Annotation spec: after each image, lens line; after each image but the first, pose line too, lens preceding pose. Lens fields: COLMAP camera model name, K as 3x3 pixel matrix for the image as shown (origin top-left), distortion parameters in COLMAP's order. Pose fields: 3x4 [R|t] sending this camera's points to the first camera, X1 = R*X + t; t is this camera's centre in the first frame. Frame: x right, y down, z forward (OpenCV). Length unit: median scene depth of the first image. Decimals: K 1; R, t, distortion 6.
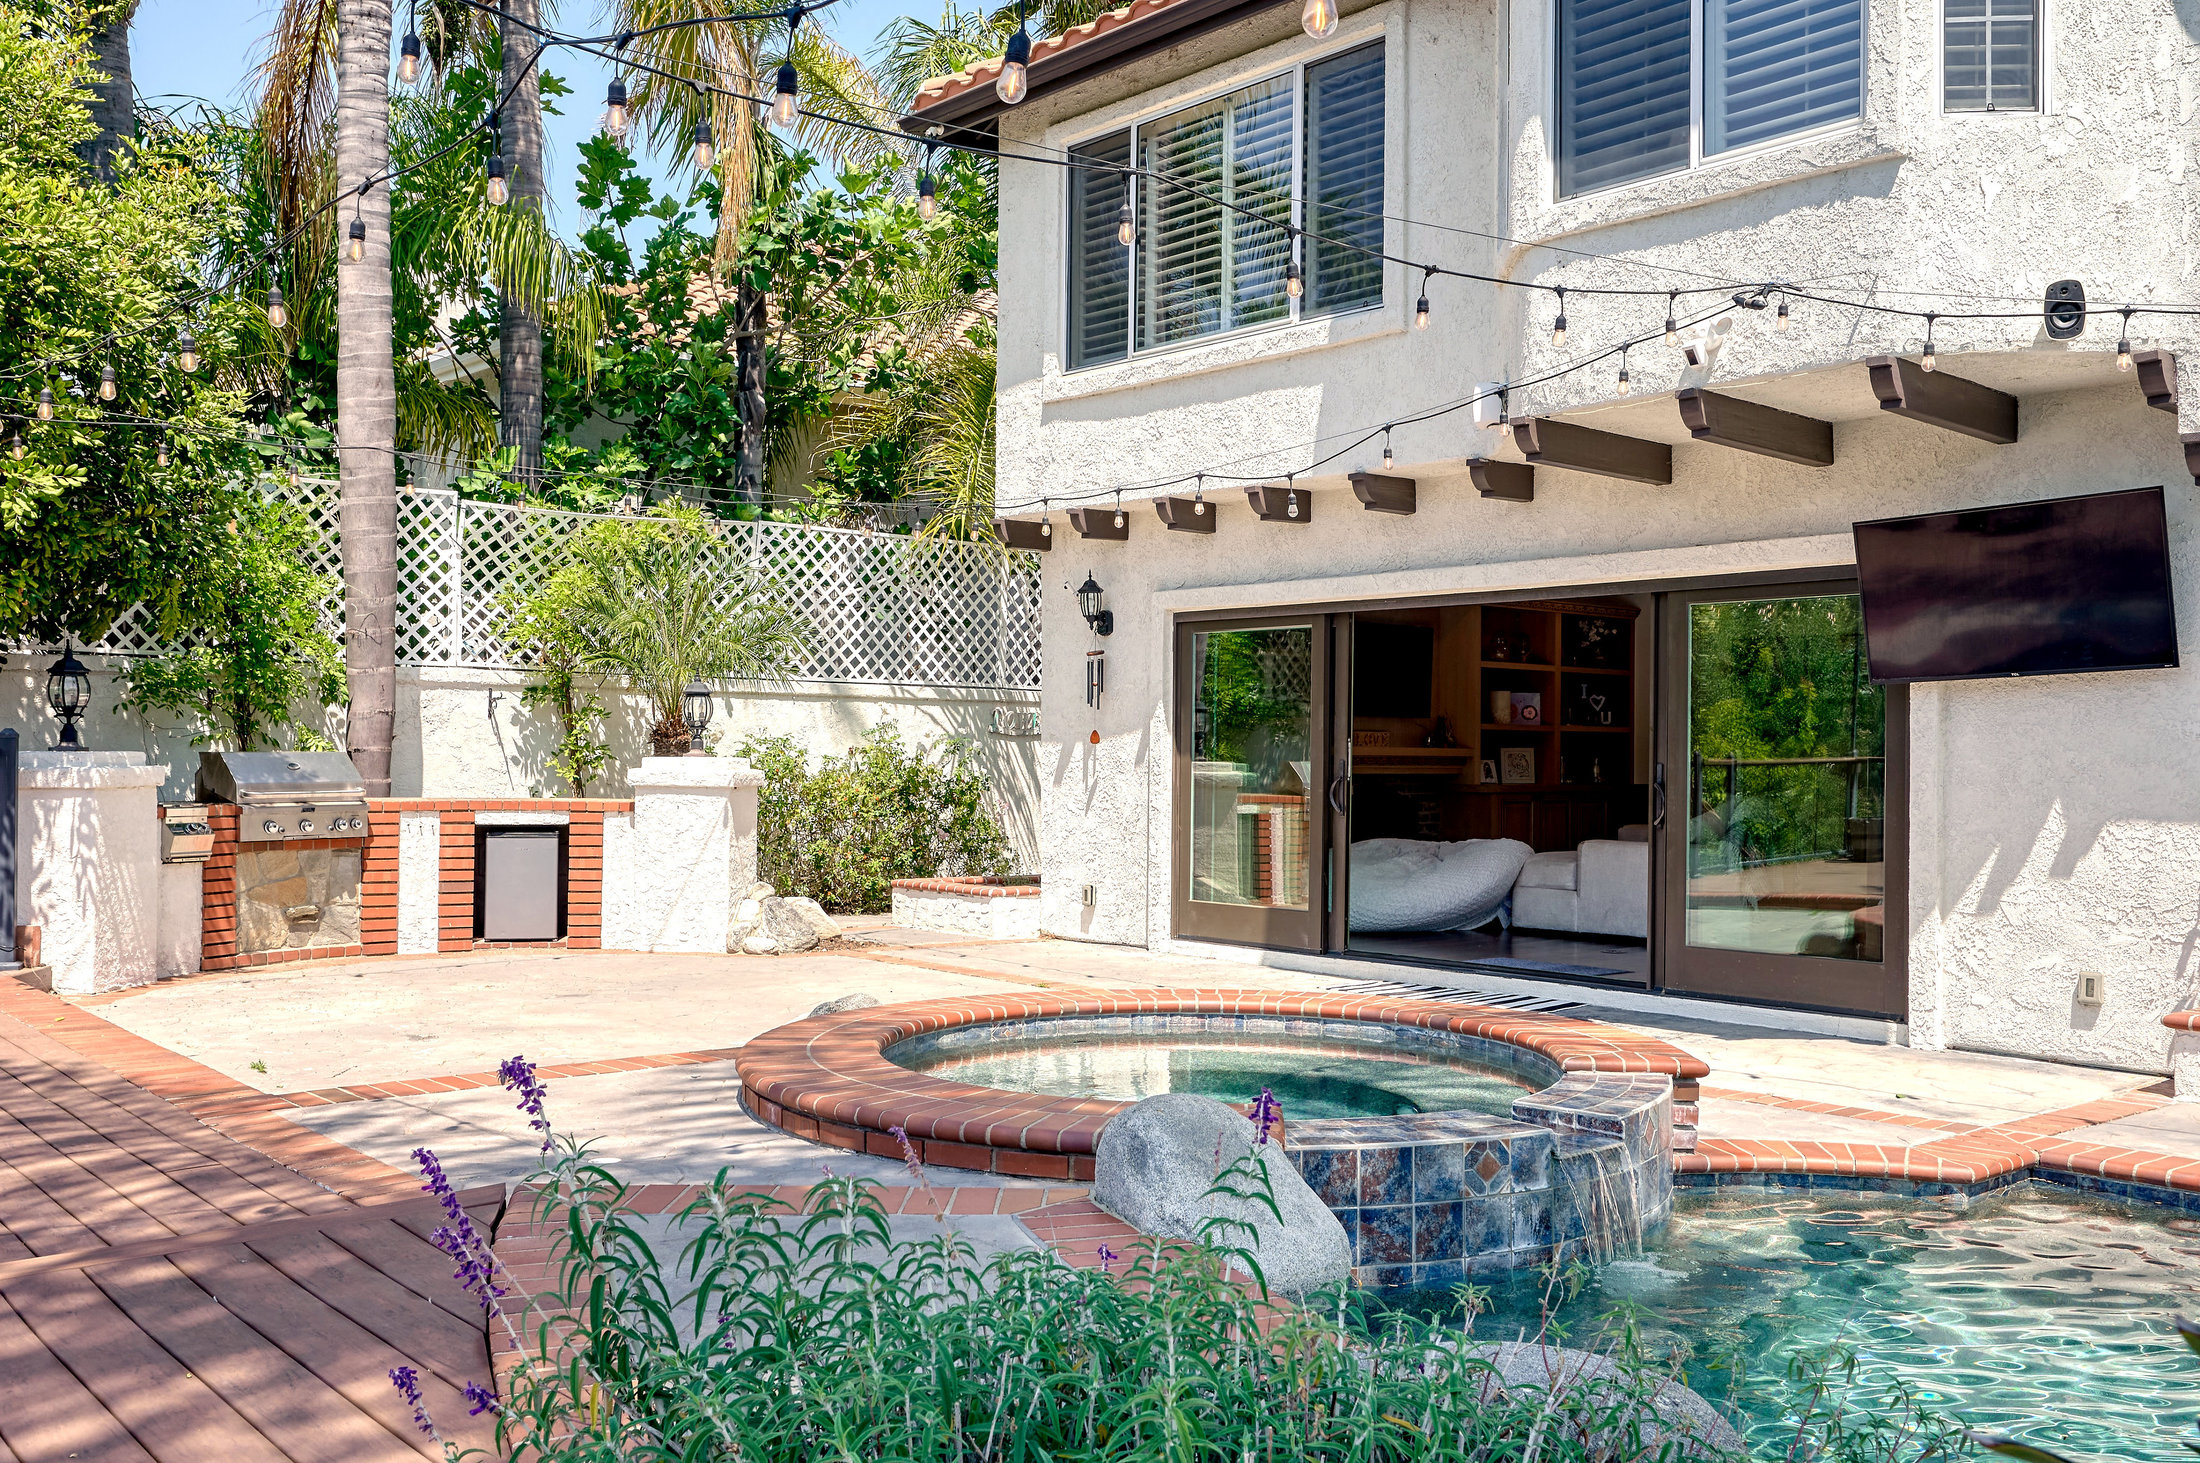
lens RADIAL K [[1852.1, 0, 1101.0], [0, 1852.1, 735.0], [0, 0, 1]] dist [0.004532, 0.000052]
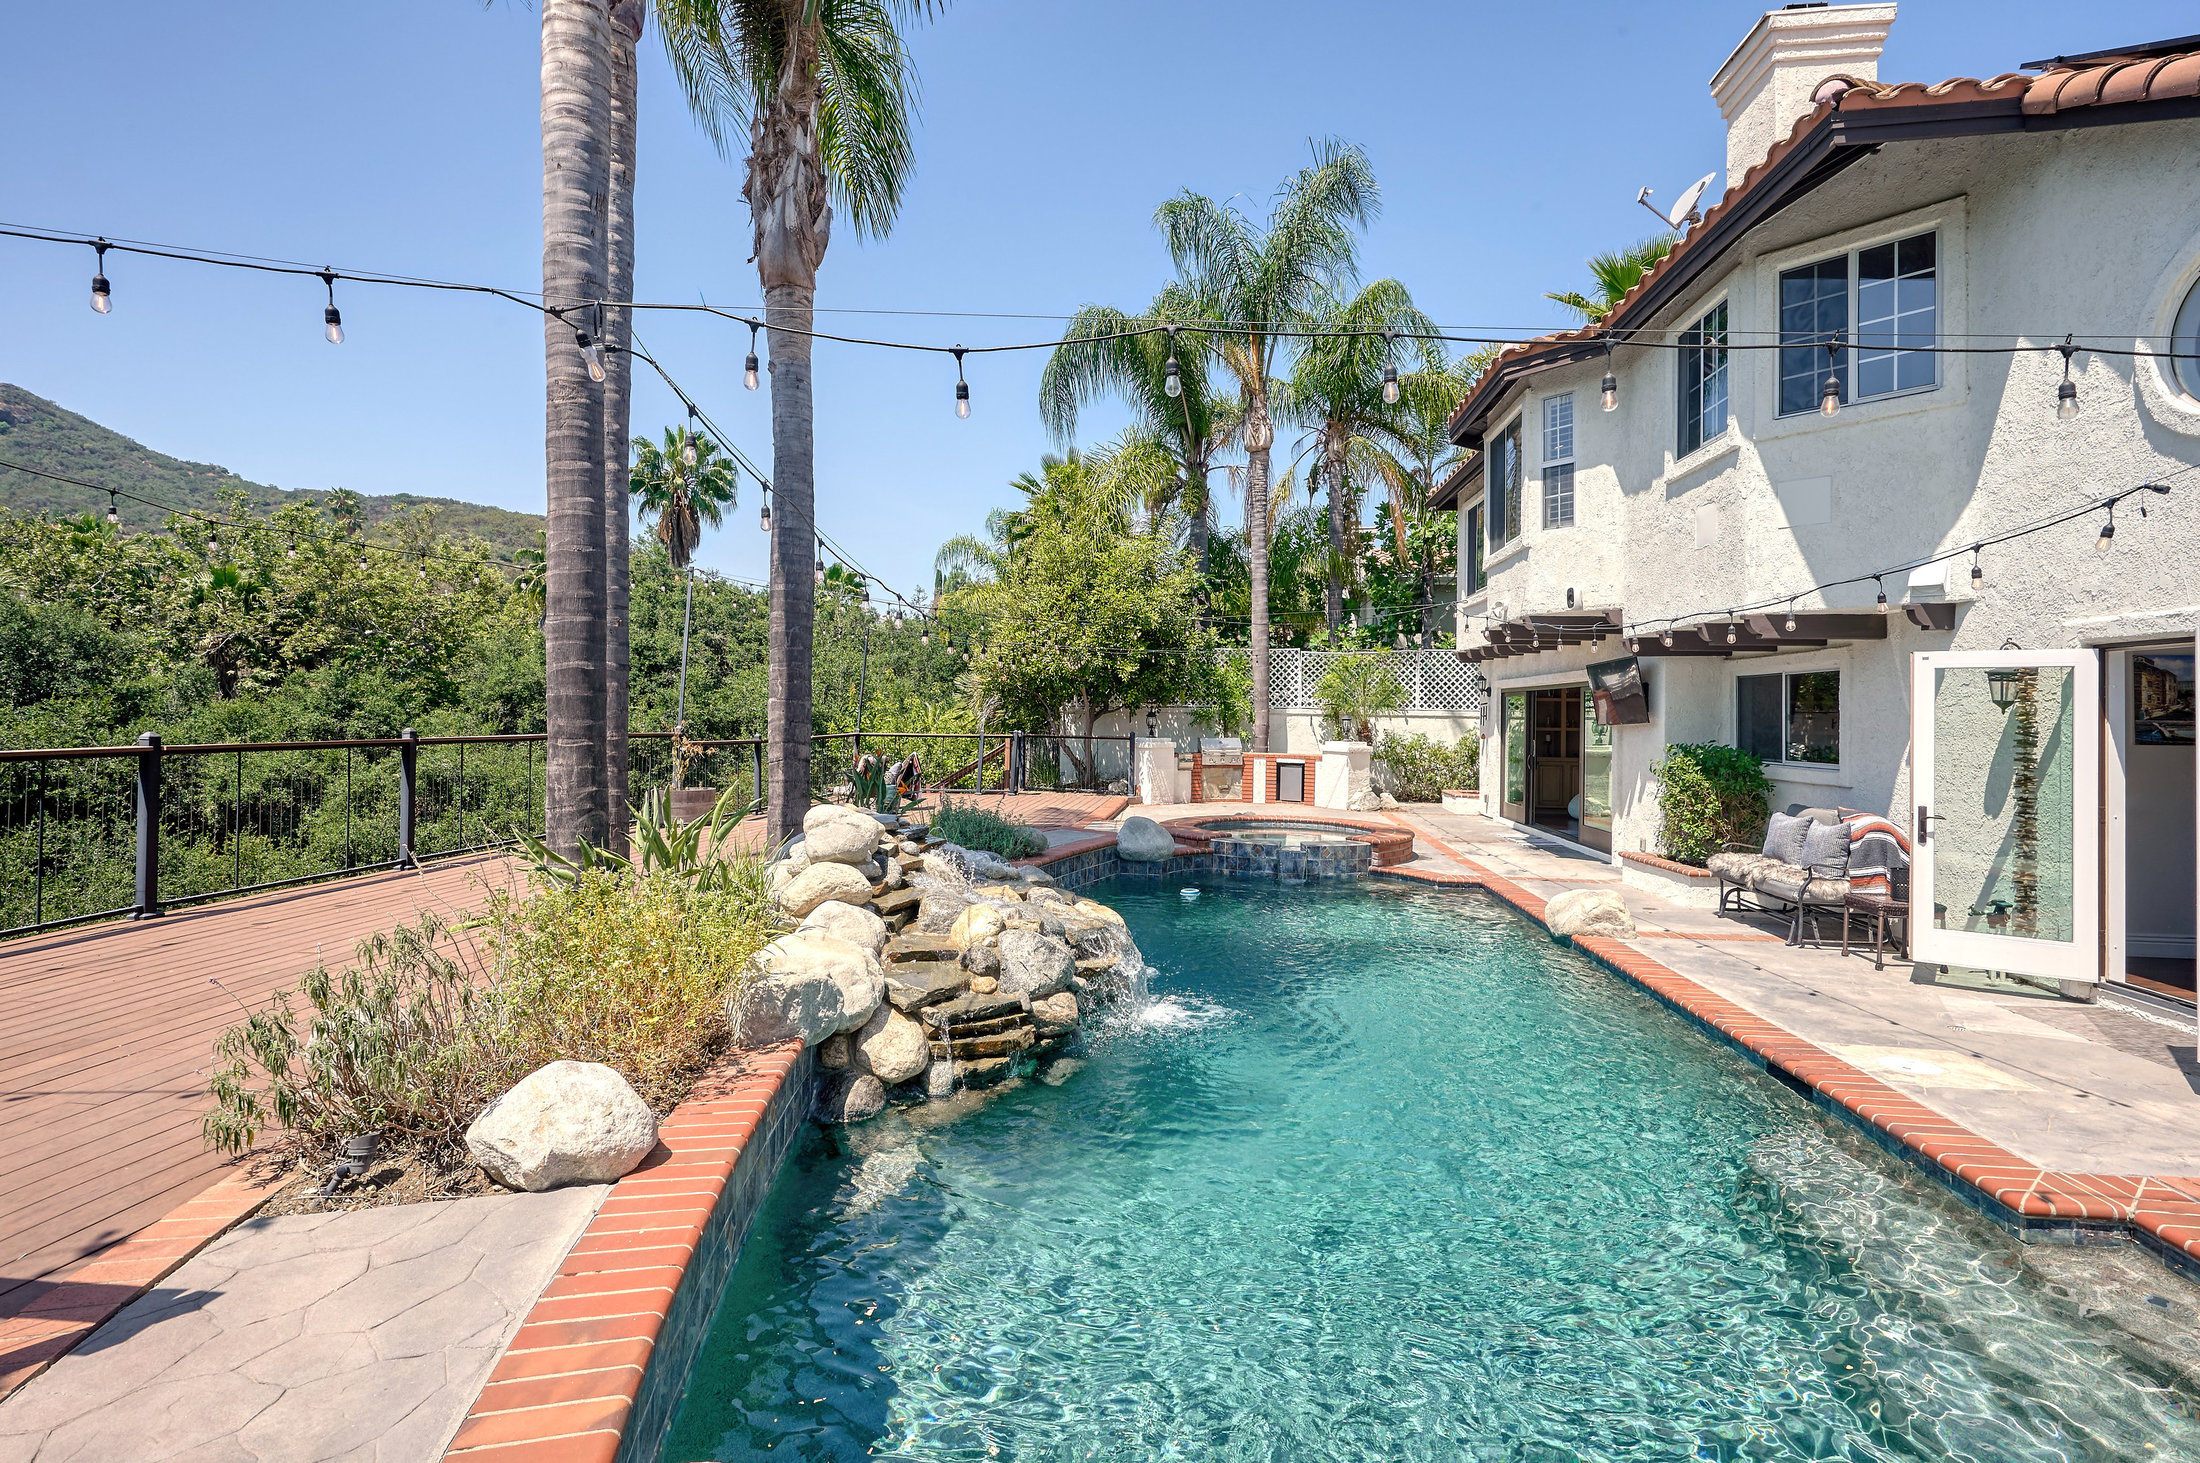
lens RADIAL K [[1037.2, 0, 1097.0], [0, 1037.2, 716.3], [0, 0, 1]] dist [-0.001059, 0.000362]
pose [[0.665617, 0.001947, -0.746291, 0.777682], [0.001612, 0.999991, 0.004047, -0.036950], [0.746292, -0.003897, 0.665607, -0.376916]]
